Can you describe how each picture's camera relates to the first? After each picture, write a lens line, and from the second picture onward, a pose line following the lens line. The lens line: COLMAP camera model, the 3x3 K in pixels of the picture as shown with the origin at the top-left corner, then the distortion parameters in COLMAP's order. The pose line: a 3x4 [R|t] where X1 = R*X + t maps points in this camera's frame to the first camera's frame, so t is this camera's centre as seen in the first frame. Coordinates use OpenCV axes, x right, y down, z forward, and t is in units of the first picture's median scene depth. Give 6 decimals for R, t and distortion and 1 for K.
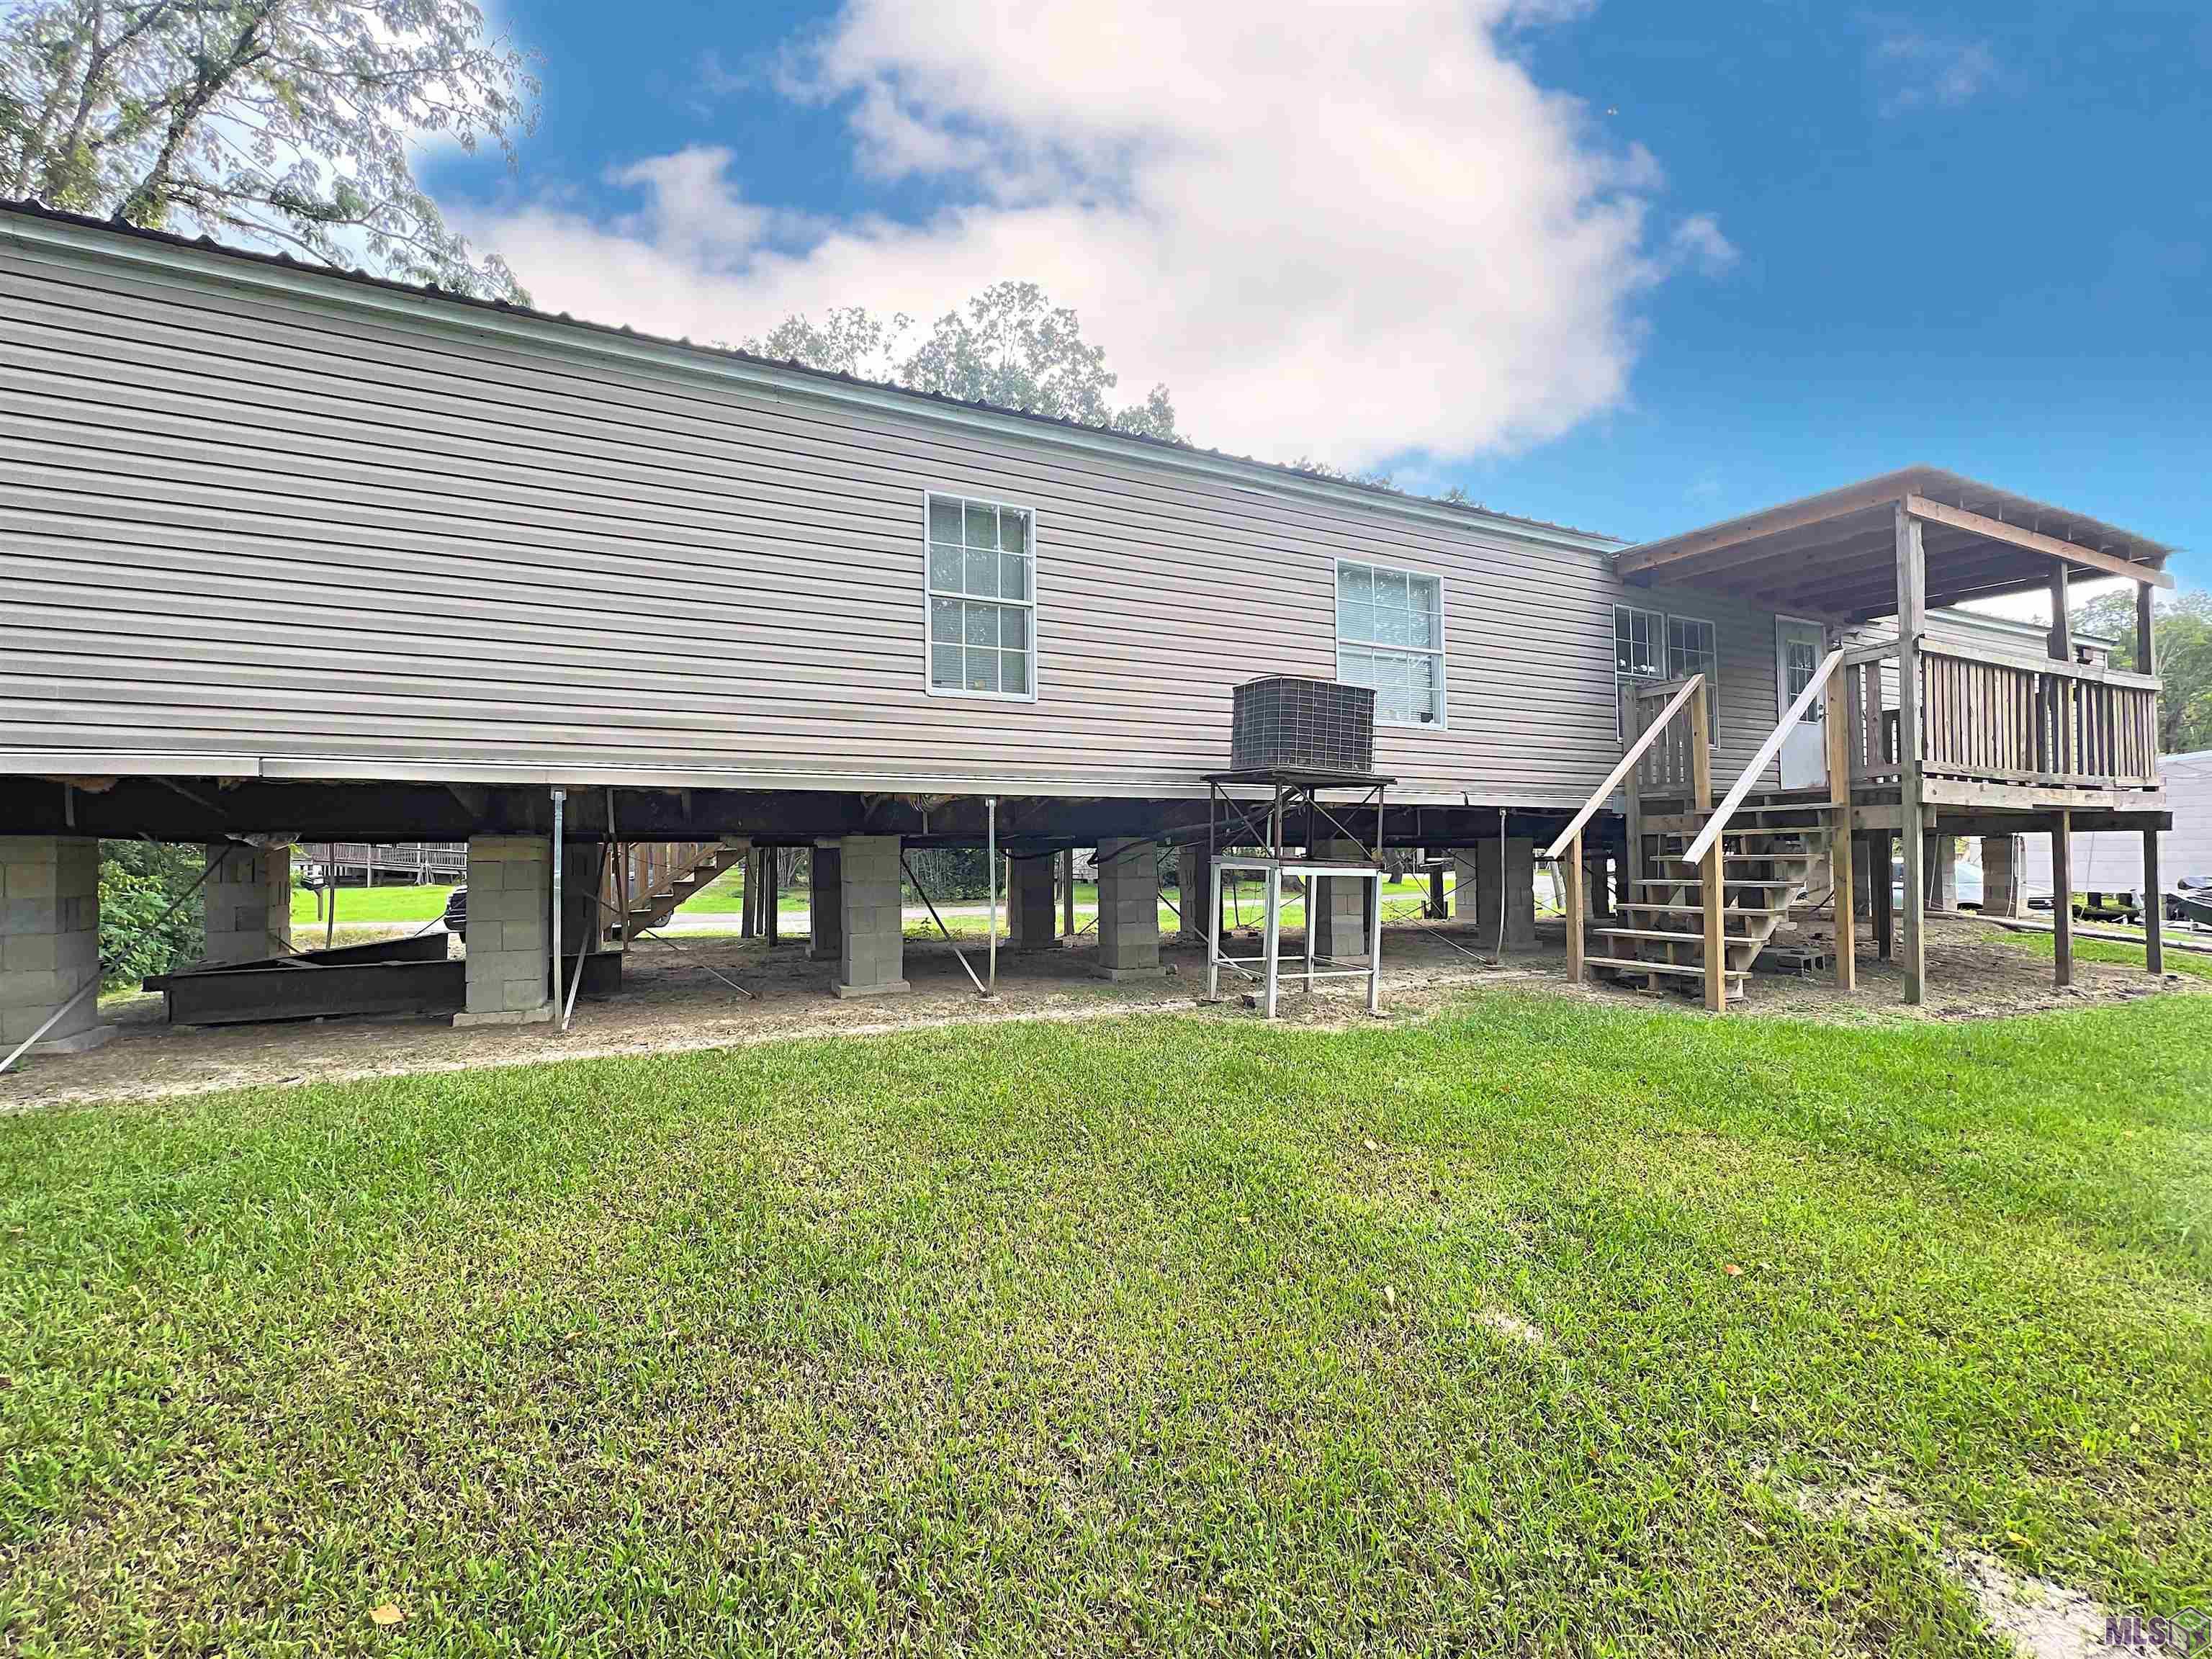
lens RADIAL K [[1014.9, 0, 1105.0], [0, 1014.9, 828.6], [0, 0, 1]] dist [0.005153, 0.000284]
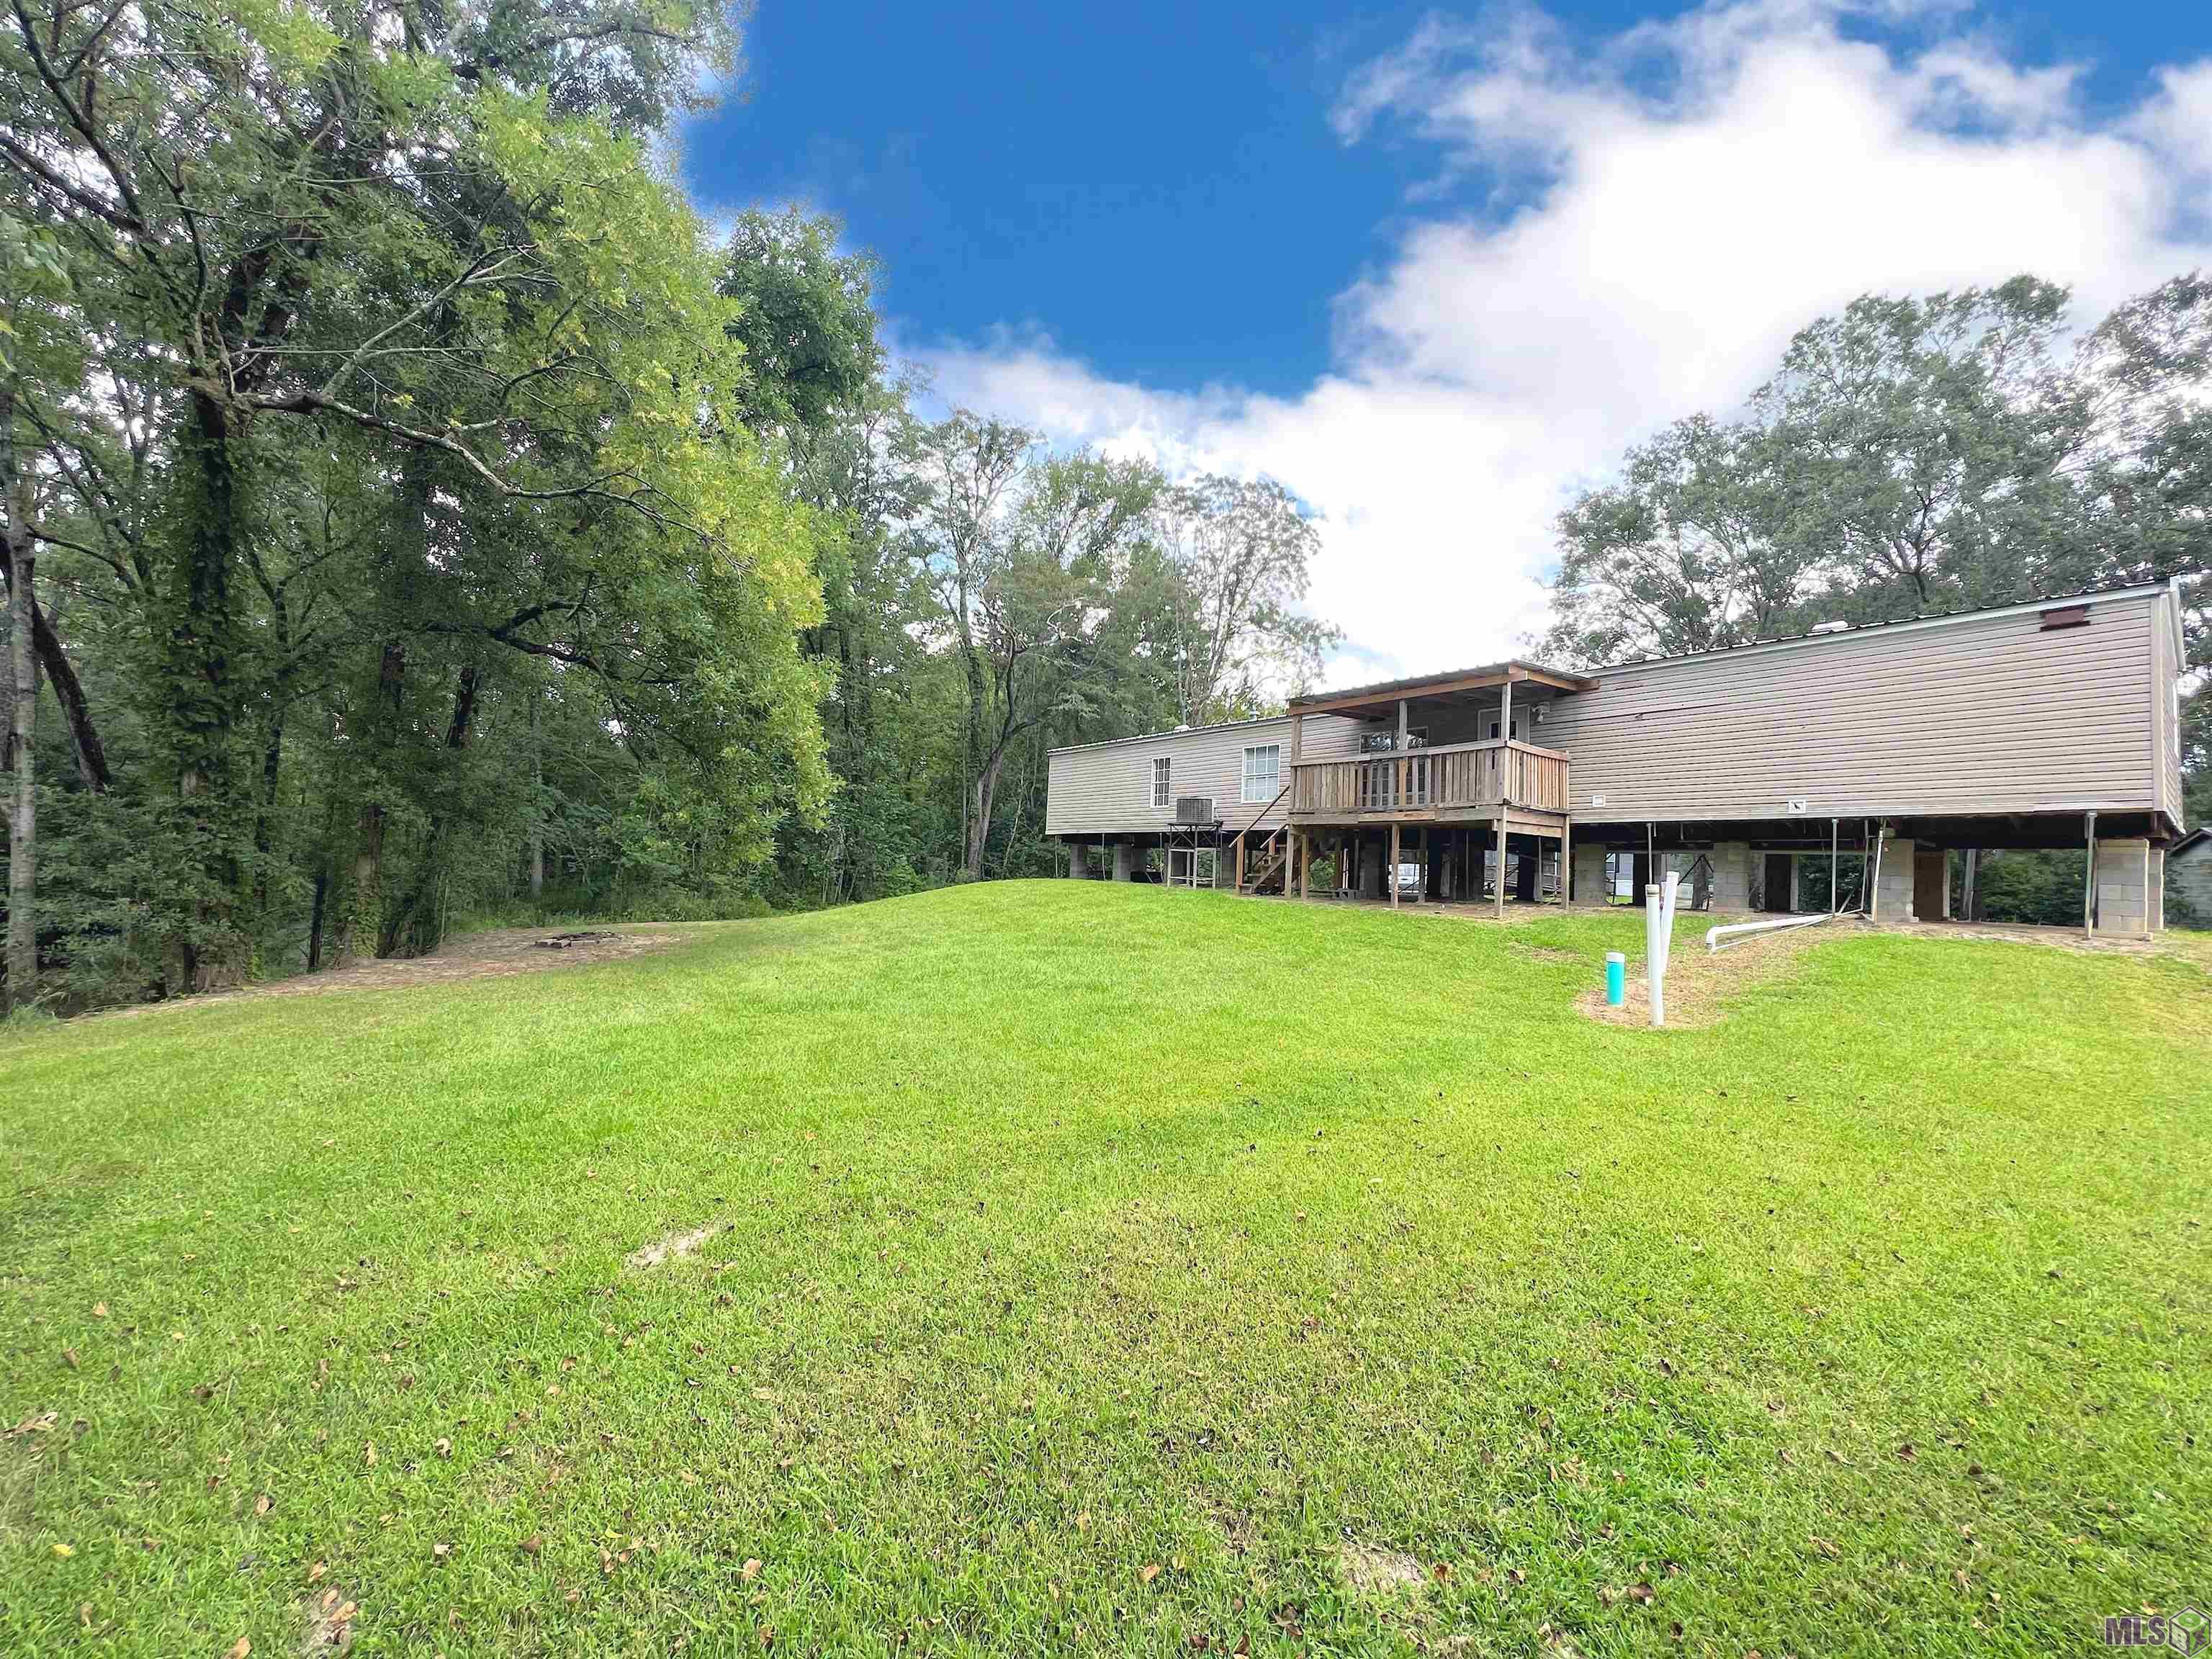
lens RADIAL K [[895.5, 0, 1114.5], [0, 895.5, 830.3], [0, 0, 1]] dist [0.000584, 0.000083]
pose [[0.225328, -0.024823, -0.973967, 3.060566], [0.007544, 0.999690, -0.023734, 0.040913], [0.974254, -0.002000, 0.225446, 0.036564]]
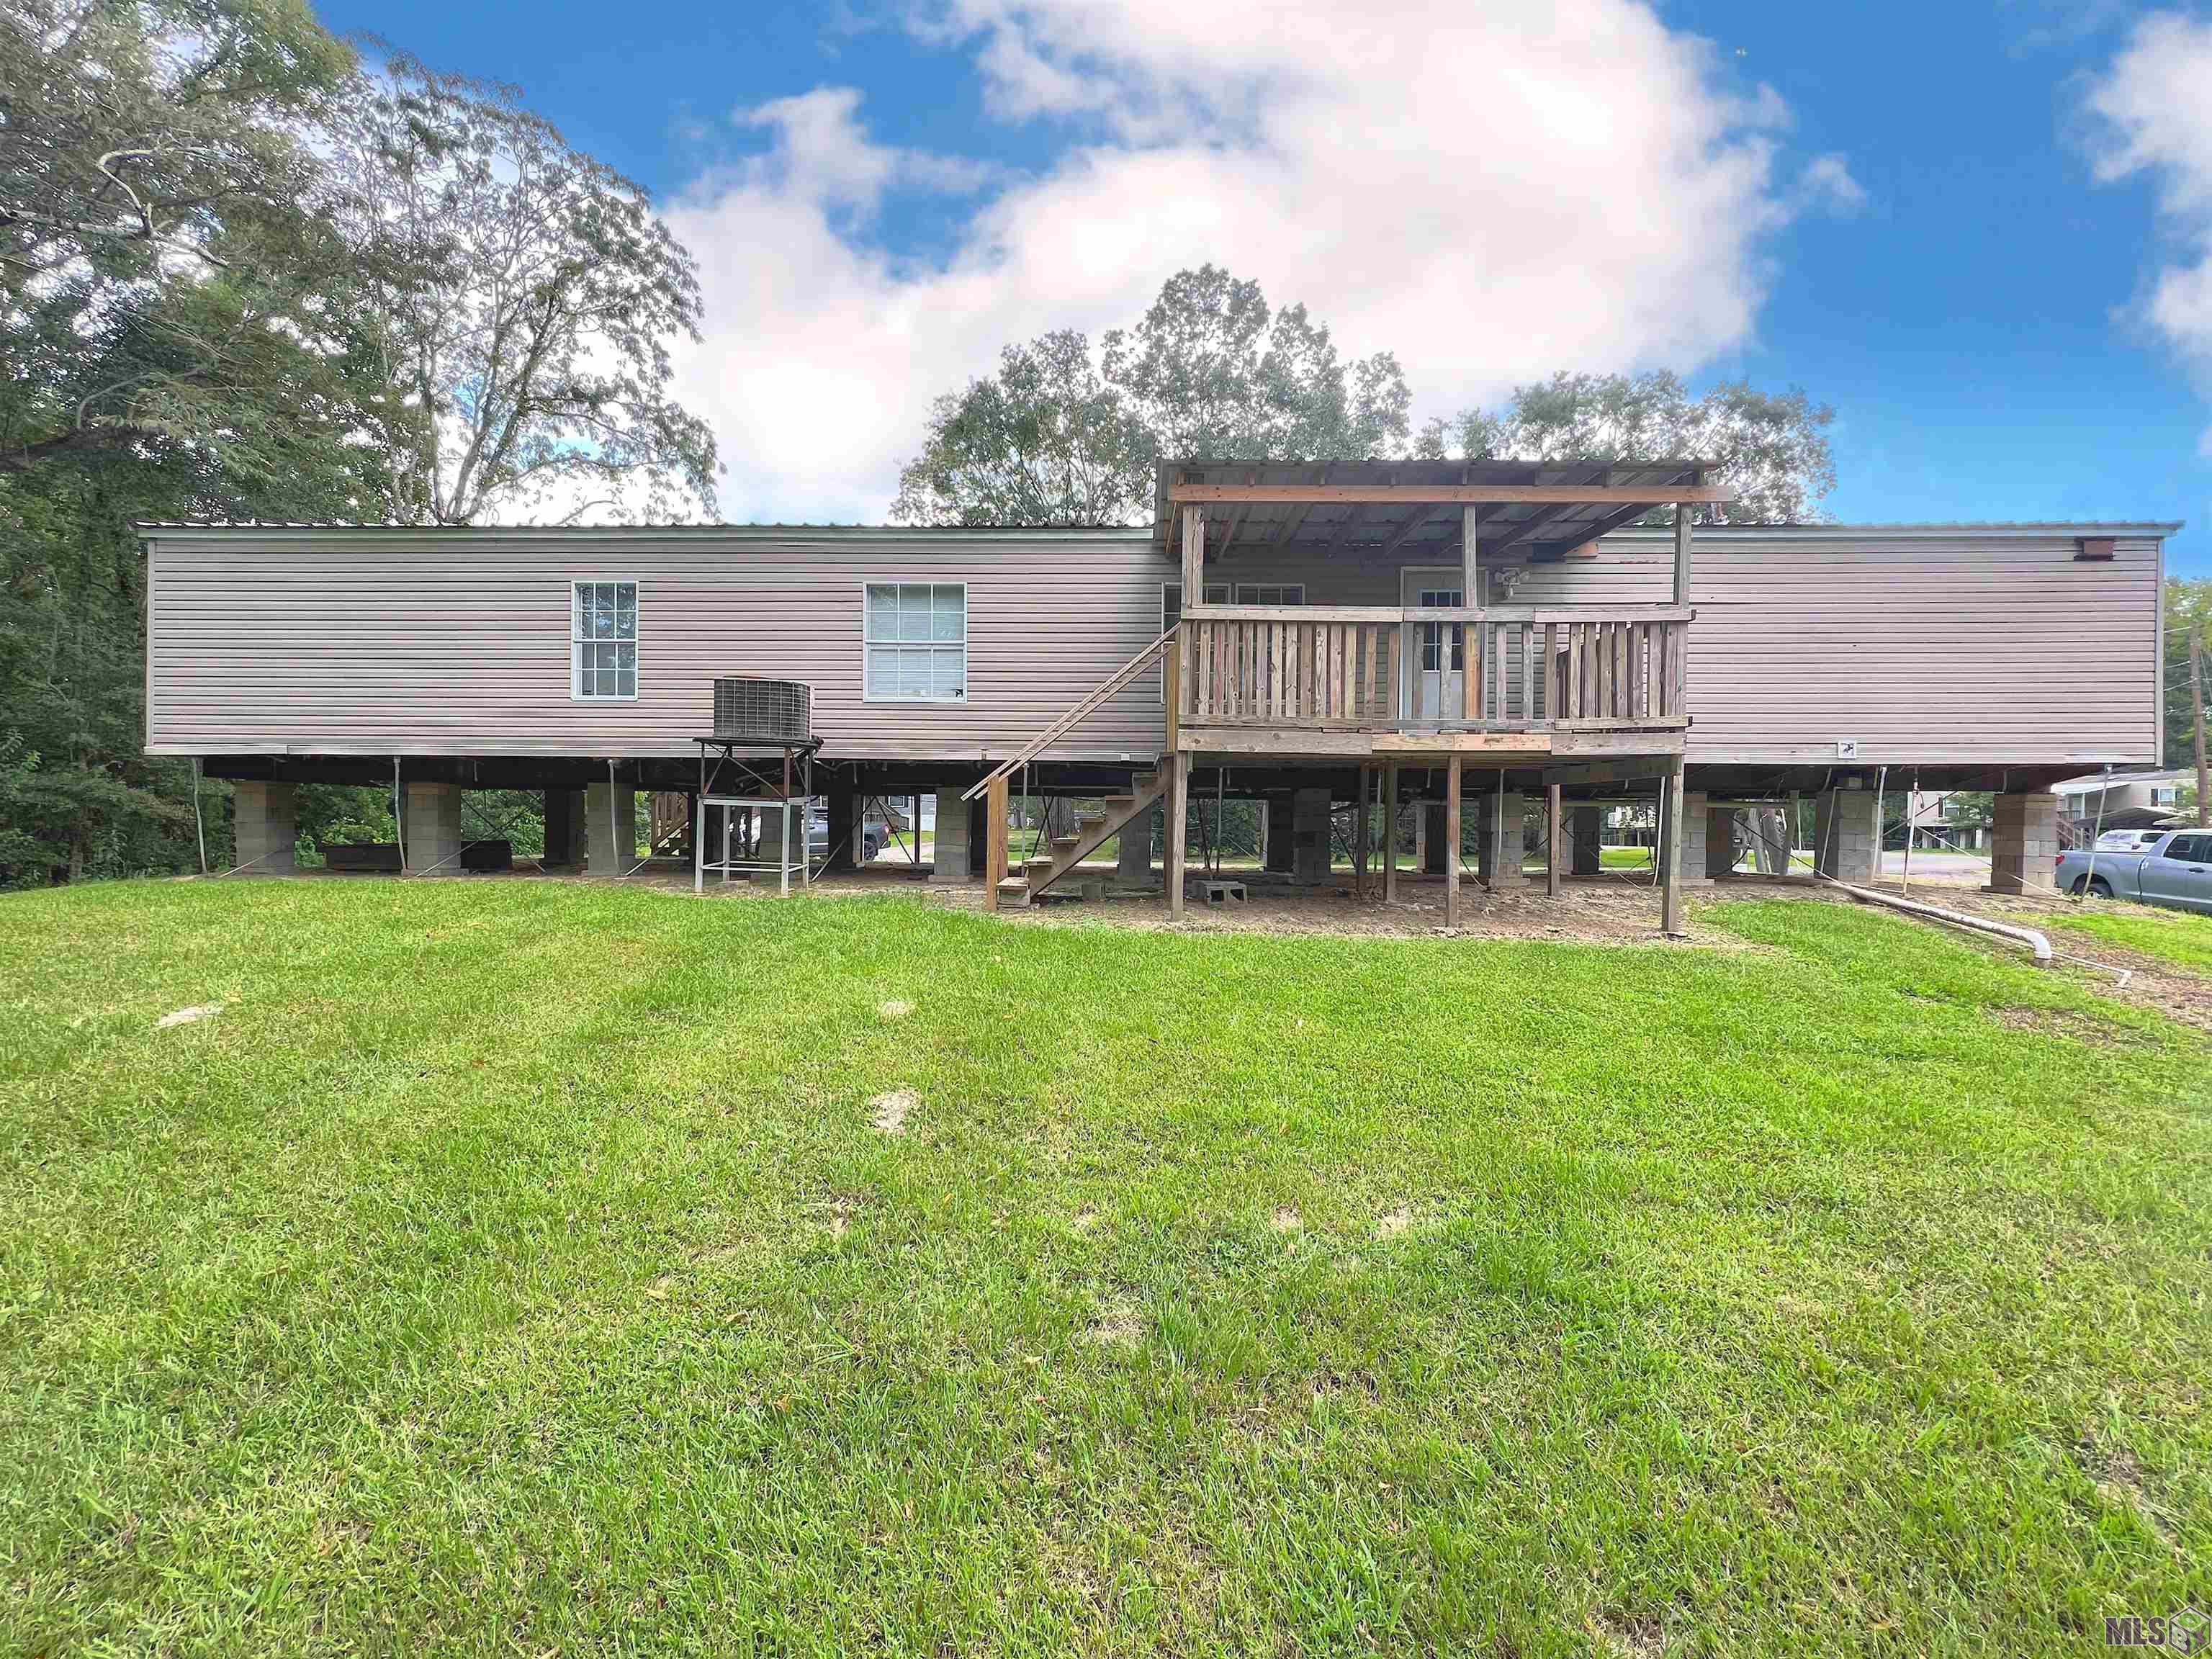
lens RADIAL K [[954.9, 0, 1102.8], [0, 954.9, 832.6], [0, 0, 1]] dist [-0.001596, -0.000155]
pose [[0.882783, 0.020400, -0.469337, 1.282003], [-0.001914, 0.999205, 0.039830, 0.025695], [0.469777, -0.034263, 0.882120, -0.015972]]
